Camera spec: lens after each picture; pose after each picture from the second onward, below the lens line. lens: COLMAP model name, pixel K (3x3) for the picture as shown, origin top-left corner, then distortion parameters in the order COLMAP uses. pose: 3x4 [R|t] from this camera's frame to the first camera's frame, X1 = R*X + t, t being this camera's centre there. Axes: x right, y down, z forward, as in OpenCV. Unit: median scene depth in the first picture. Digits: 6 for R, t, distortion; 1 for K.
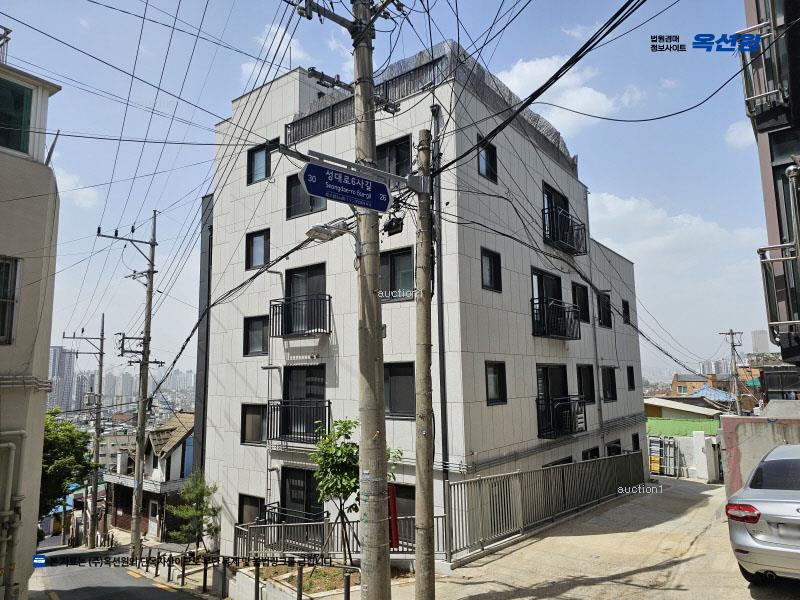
lens RADIAL K [[536.0, 0, 384.9], [0, 536.0, 301.1], [0, 0, 1]] dist [0.064710, -0.052279]
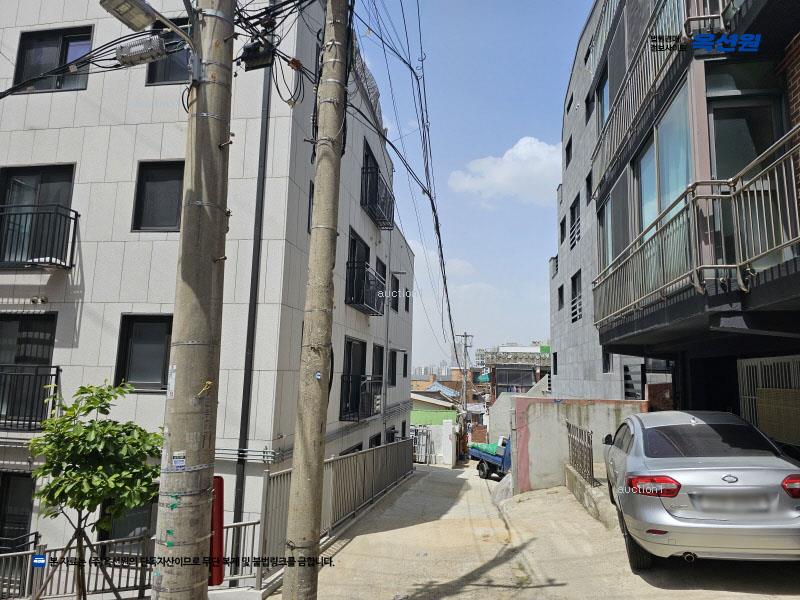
lens RADIAL K [[539.3, 0, 391.8], [0, 539.3, 297.0], [0, 0, 1]] dist [0.050158, -0.053474]
pose [[0.881685, 0.105621, 0.459865, -0.058810], [-0.103351, 0.994187, -0.030193, 0.076315], [-0.460381, -0.020907, 0.887475, 0.207178]]
